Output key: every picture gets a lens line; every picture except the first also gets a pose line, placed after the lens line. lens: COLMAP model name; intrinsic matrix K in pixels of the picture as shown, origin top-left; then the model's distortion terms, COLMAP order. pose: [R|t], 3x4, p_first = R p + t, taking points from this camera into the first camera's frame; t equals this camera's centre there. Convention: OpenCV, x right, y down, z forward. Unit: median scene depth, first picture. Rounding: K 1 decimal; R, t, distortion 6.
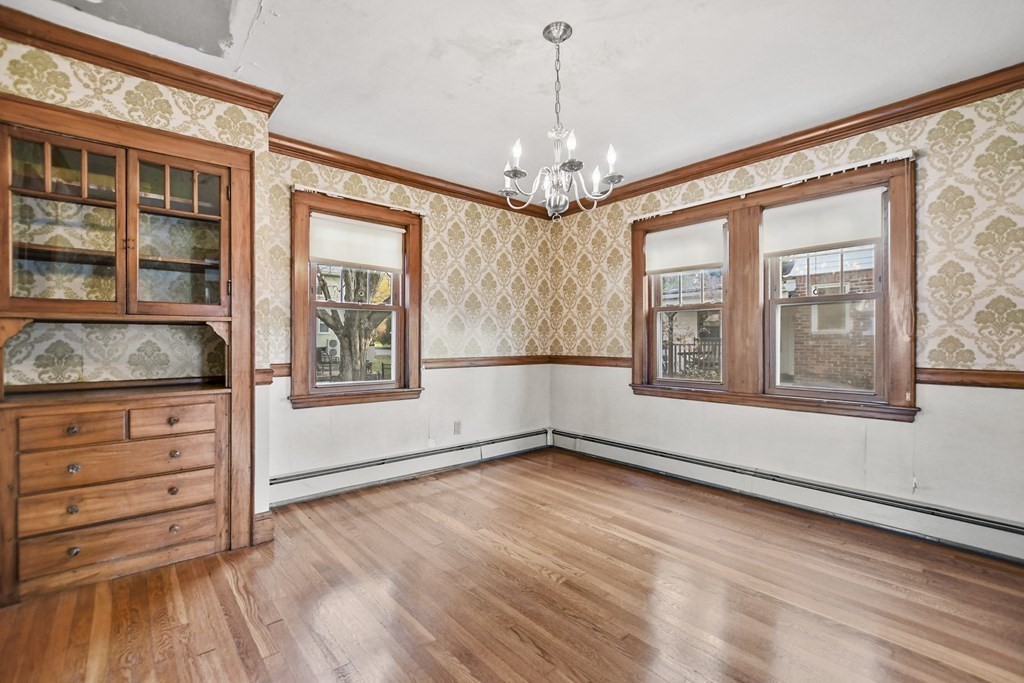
lens RADIAL K [[450.2, 0, 505.9], [0, 450.2, 341.1], [0, 0, 1]] dist [-0.010819, 0.001880]
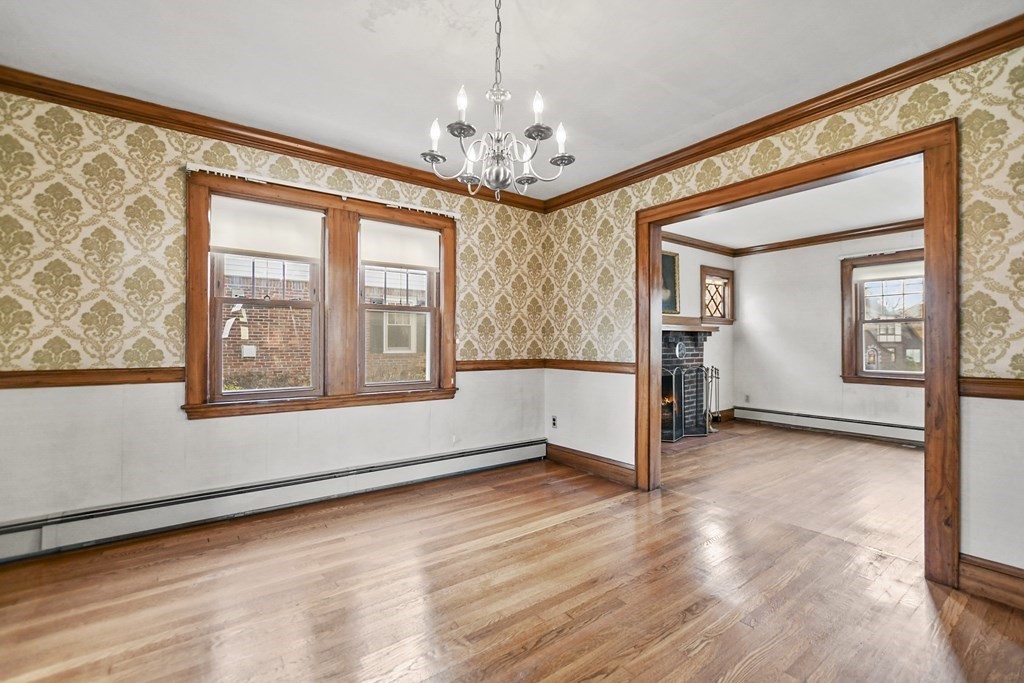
lens RADIAL K [[450.2, 0, 503.4], [0, 450.2, 340.4], [0, 0, 1]] dist [-0.010819, 0.001880]
pose [[0.074885, 0.006713, 0.997170, -0.495578], [-0.002133, 0.999976, -0.006572, 0.000202], [-0.997190, -0.001634, 0.074897, 0.642182]]
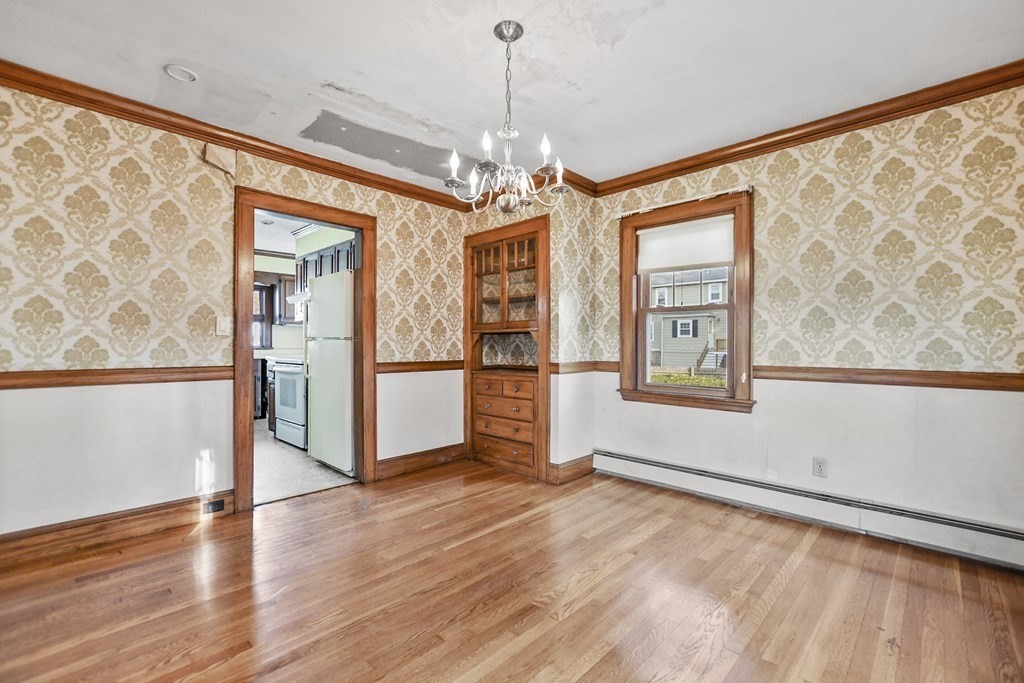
lens RADIAL K [[450.2, 0, 503.8], [0, 450.2, 341.7], [0, 0, 1]] dist [-0.010819, 0.001880]
pose [[0.081881, -0.005452, -0.996627, 0.761051], [-0.002353, 0.999981, -0.005664, 0.002991], [0.996639, 0.002809, 0.081867, 0.630192]]
